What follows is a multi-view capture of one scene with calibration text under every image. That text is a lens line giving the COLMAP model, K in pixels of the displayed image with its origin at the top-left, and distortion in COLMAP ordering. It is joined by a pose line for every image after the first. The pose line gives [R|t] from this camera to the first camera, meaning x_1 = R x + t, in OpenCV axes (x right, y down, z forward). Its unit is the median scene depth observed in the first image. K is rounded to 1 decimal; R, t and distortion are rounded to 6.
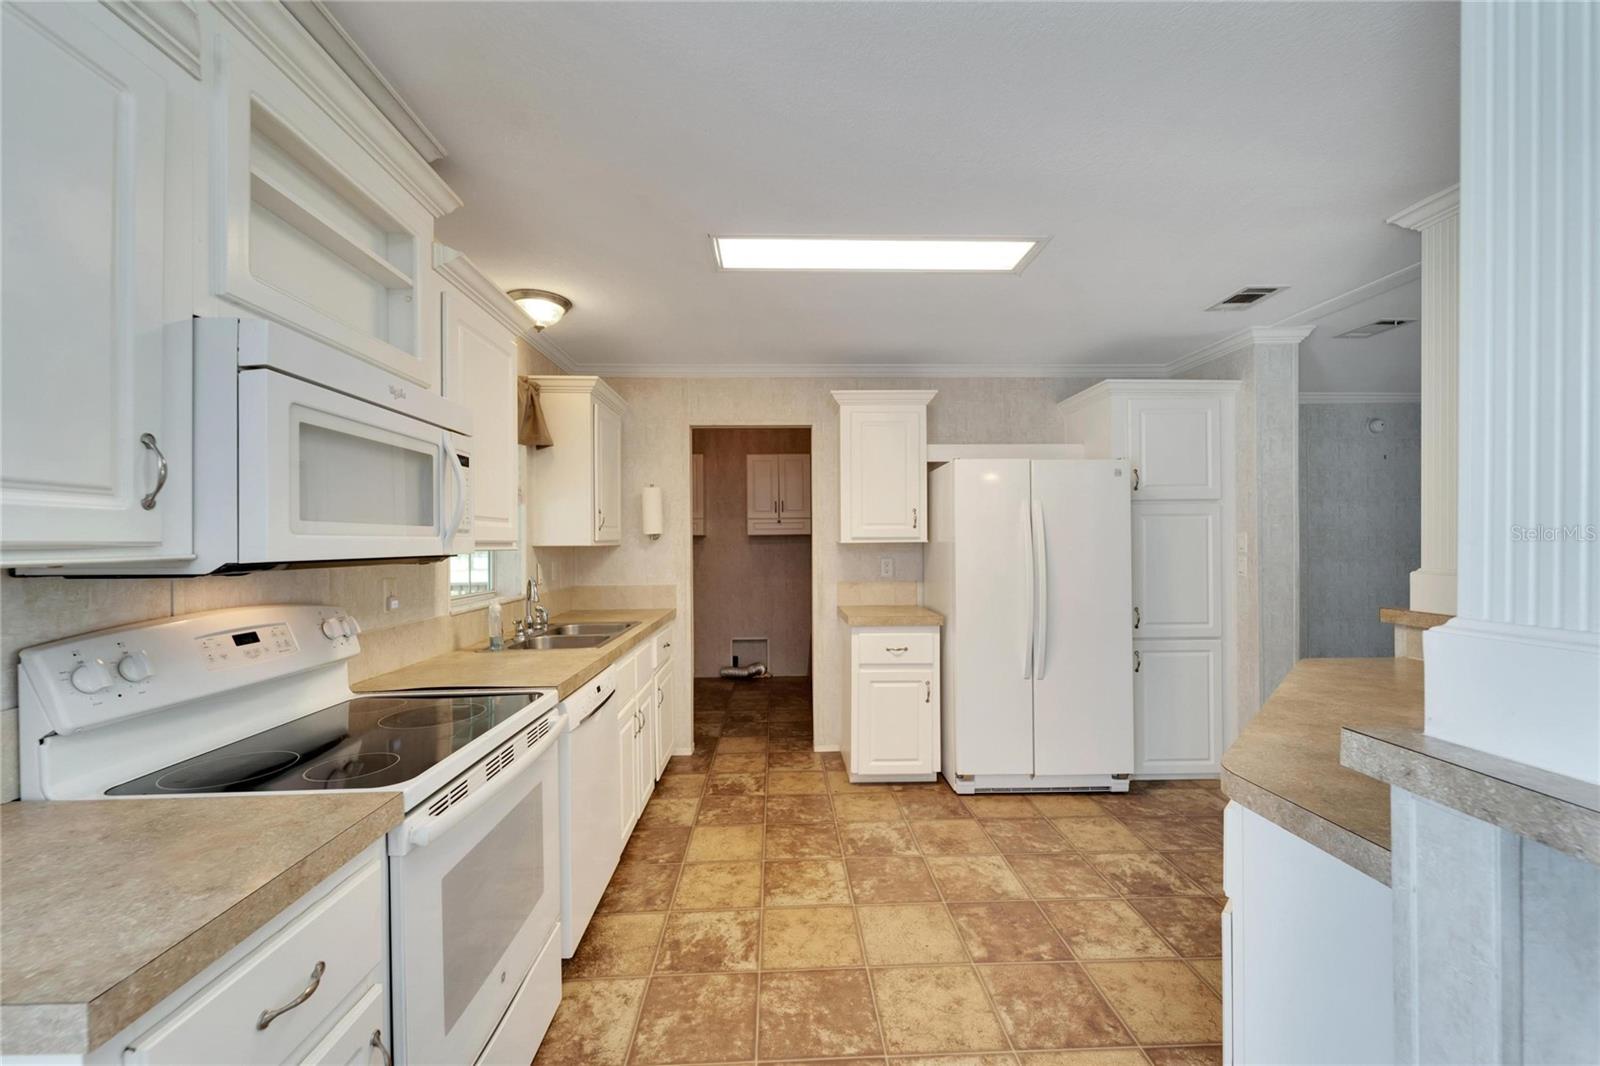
lens RADIAL K [[645.9, 0, 797.6], [0, 645.9, 542.8], [0, 0, 1]] dist [0.000013, -0.000356]
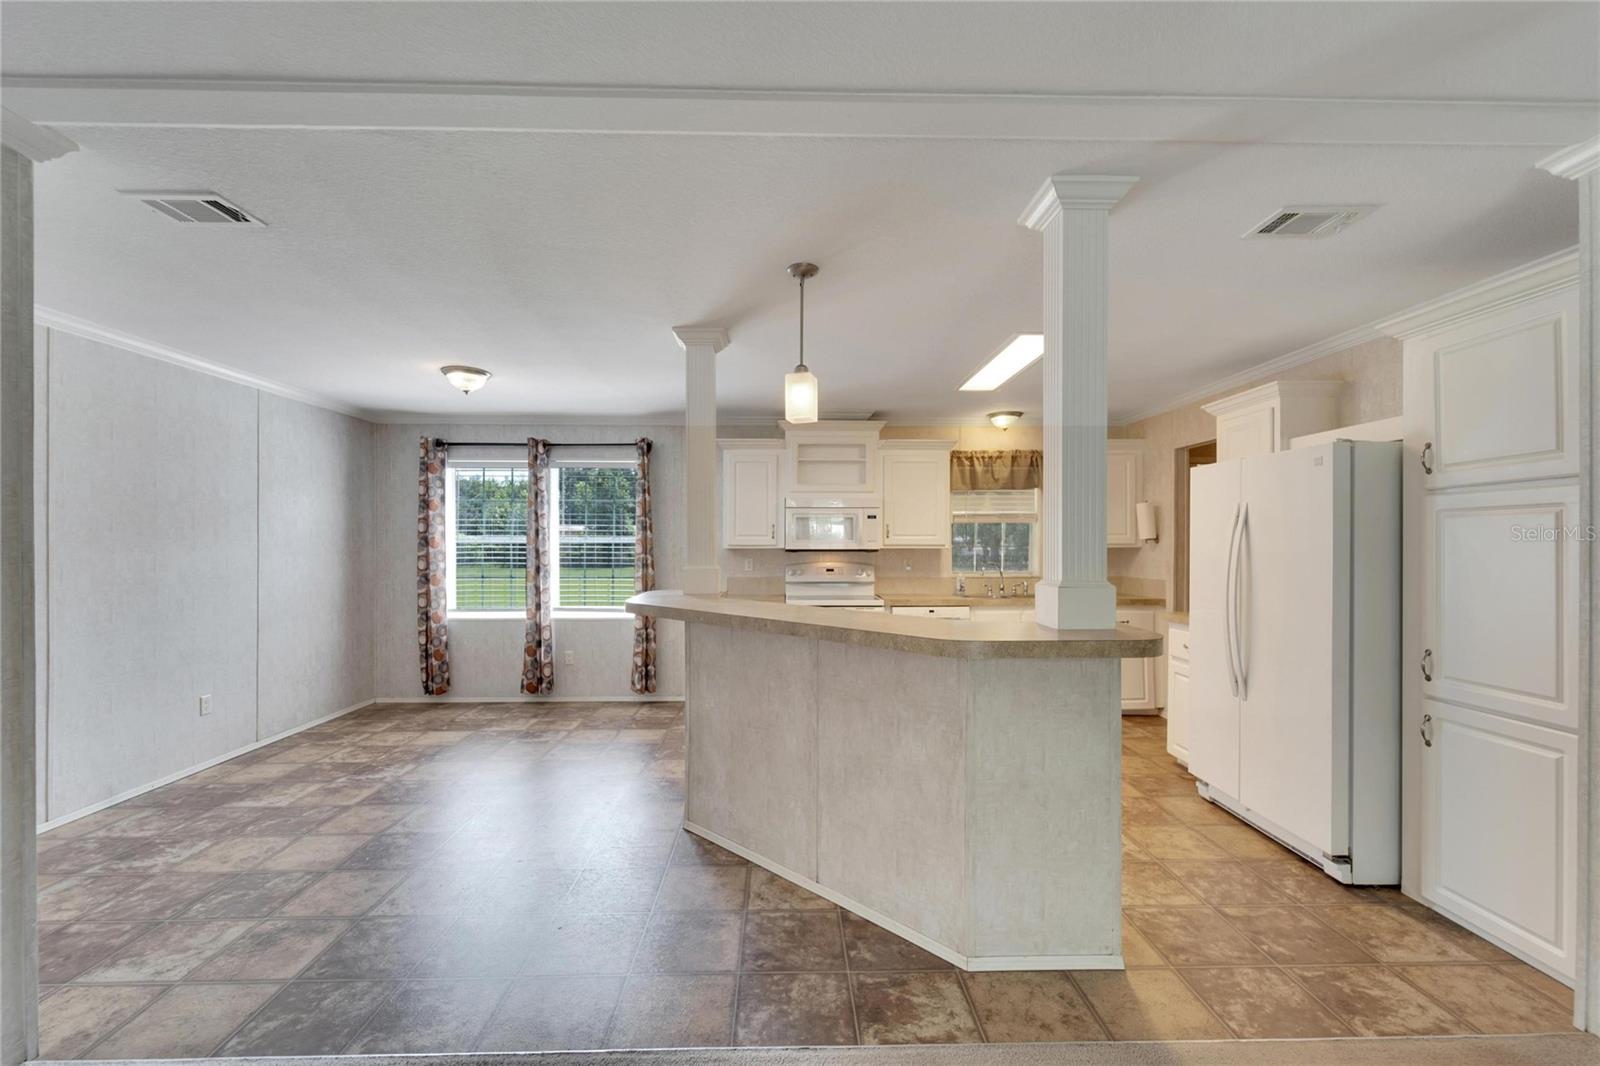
lens RADIAL K [[645.9, 0, 795.8], [0, 645.9, 539.6], [0, 0, 1]] dist [0.000013, -0.000356]
pose [[-0.019444, -0.000272, -0.999811, 0.566604], [-0.001951, 0.999998, -0.000235, -0.005186], [0.999809, 0.001946, -0.019445, 0.169316]]
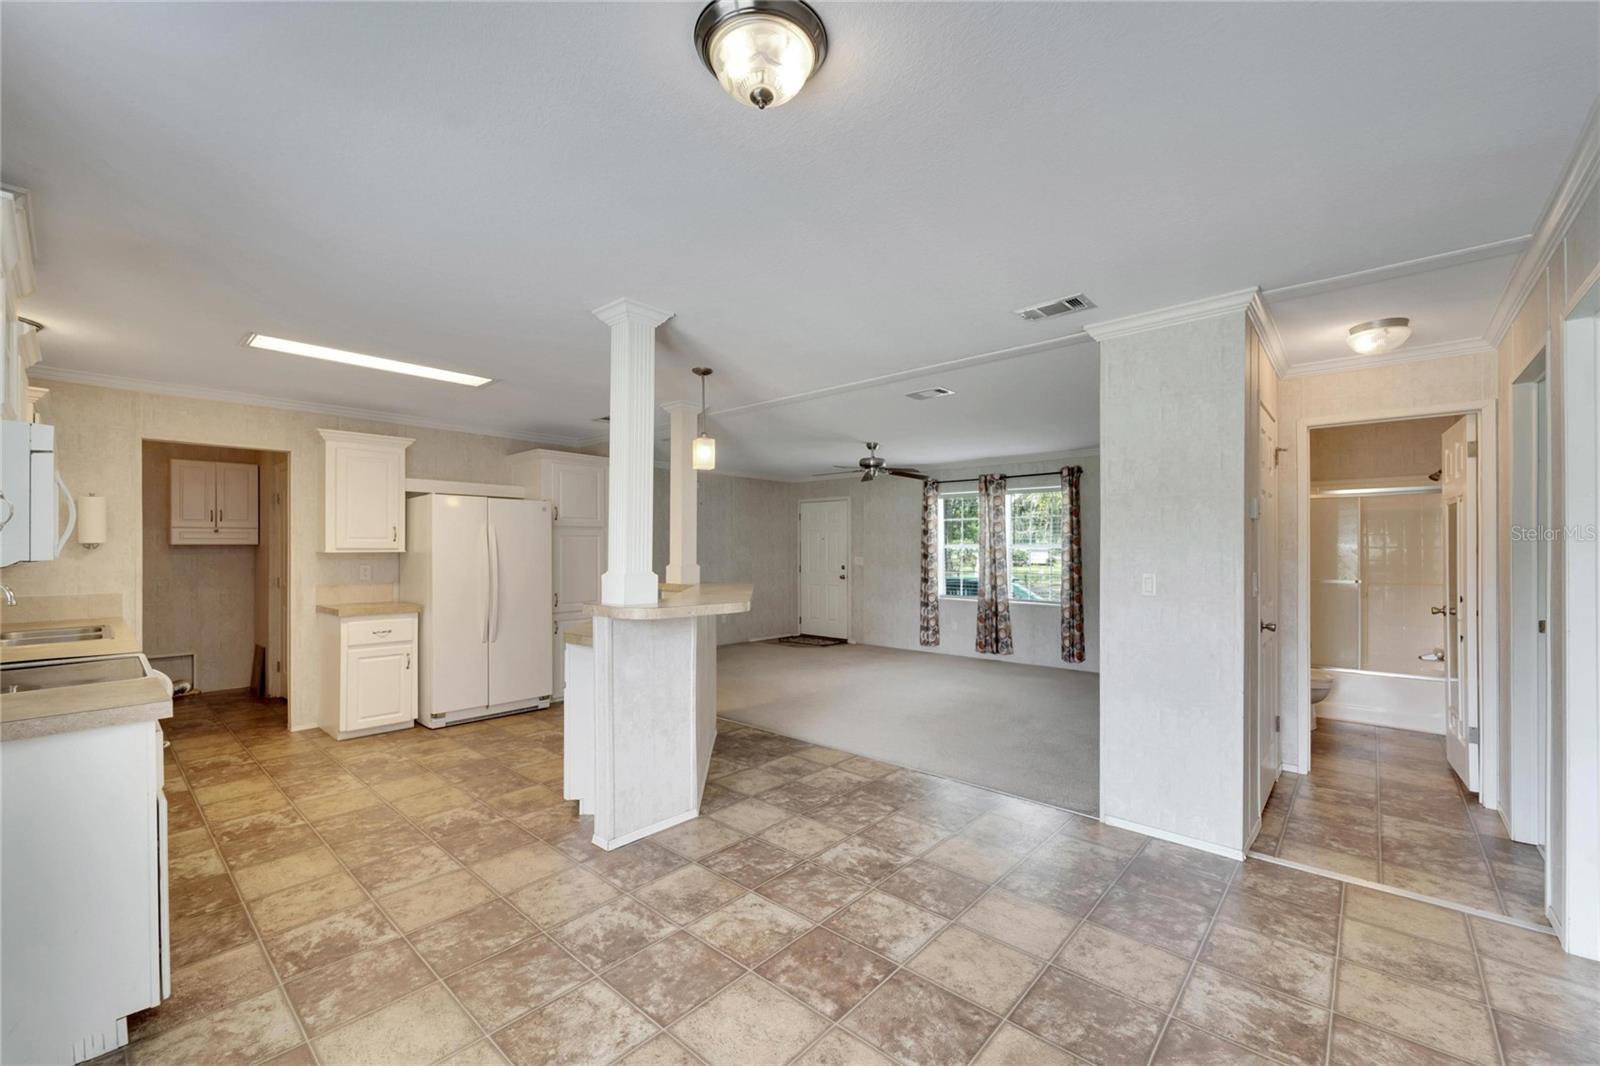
lens RADIAL K [[645.9, 0, 800.0], [0, 645.9, 545.8], [0, 0, 1]] dist [0.000013, -0.000356]
pose [[0.693975, 0.009496, 0.719936, -0.207998], [0.000015, 0.999913, -0.013203, 0.004034], [-0.719999, 0.009173, 0.693914, -0.546617]]
